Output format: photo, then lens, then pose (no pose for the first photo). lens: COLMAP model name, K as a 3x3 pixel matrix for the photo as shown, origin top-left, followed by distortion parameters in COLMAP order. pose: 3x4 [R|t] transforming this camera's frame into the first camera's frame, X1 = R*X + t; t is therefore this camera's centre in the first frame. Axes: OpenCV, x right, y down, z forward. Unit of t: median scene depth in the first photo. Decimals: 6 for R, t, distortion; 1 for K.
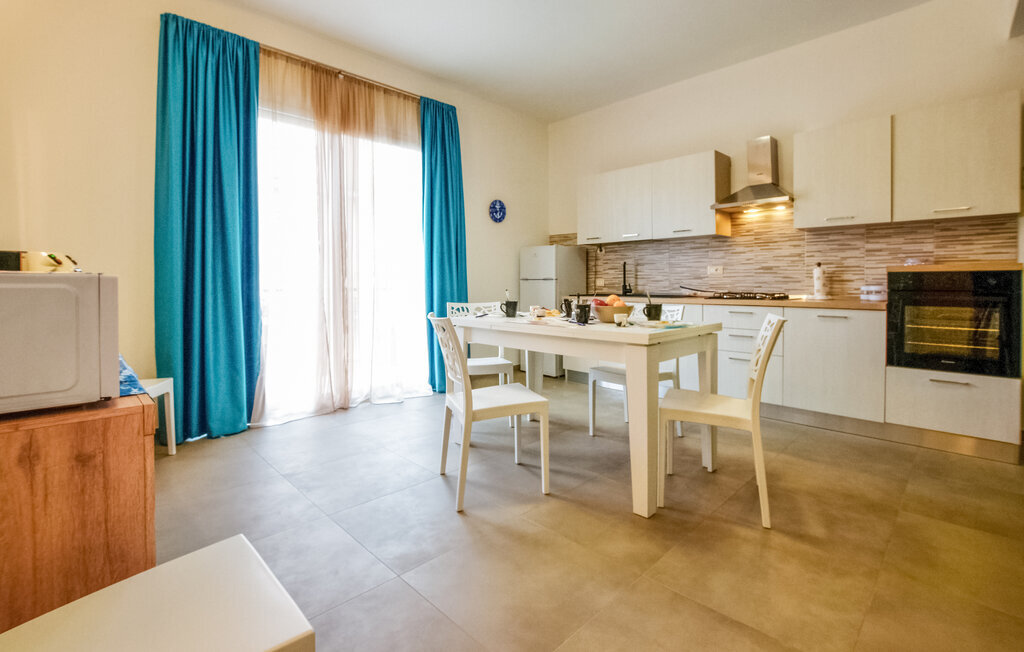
lens RADIAL K [[469.6, 0, 511.9], [0, 469.6, 324.0], [0, 0, 1]] dist [-0.031693, 0.000665]
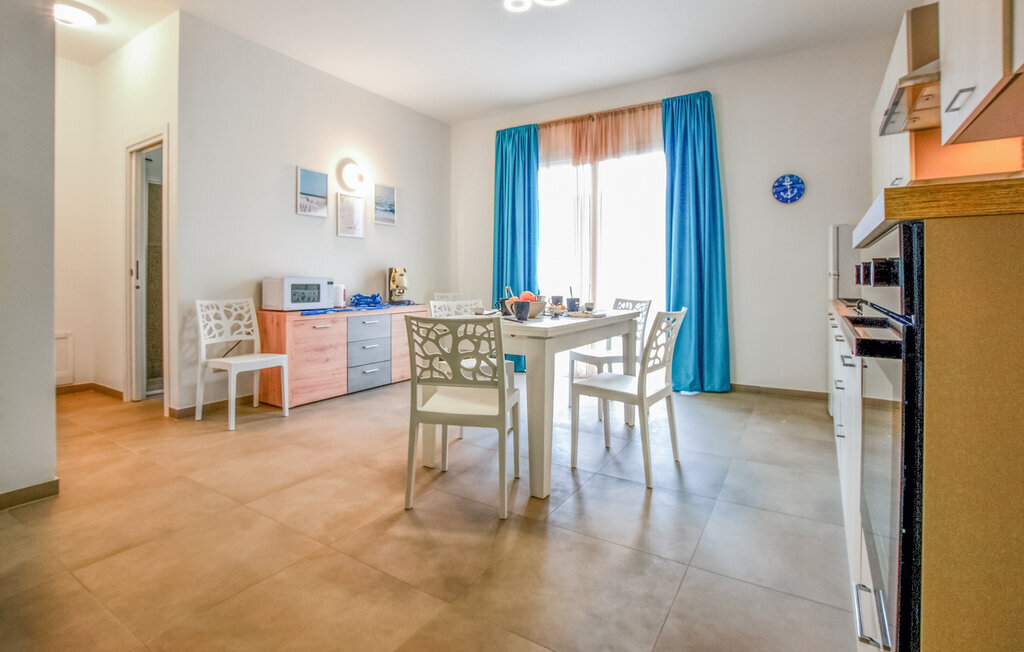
lens RADIAL K [[469.6, 0, 506.5], [0, 469.6, 322.9], [0, 0, 1]] dist [-0.031693, 0.000665]
pose [[0.217586, 0.092470, -0.971651, 0.864498], [-0.084367, 0.993558, 0.075662, -0.047496], [0.972388, 0.065512, 0.223986, 0.508689]]
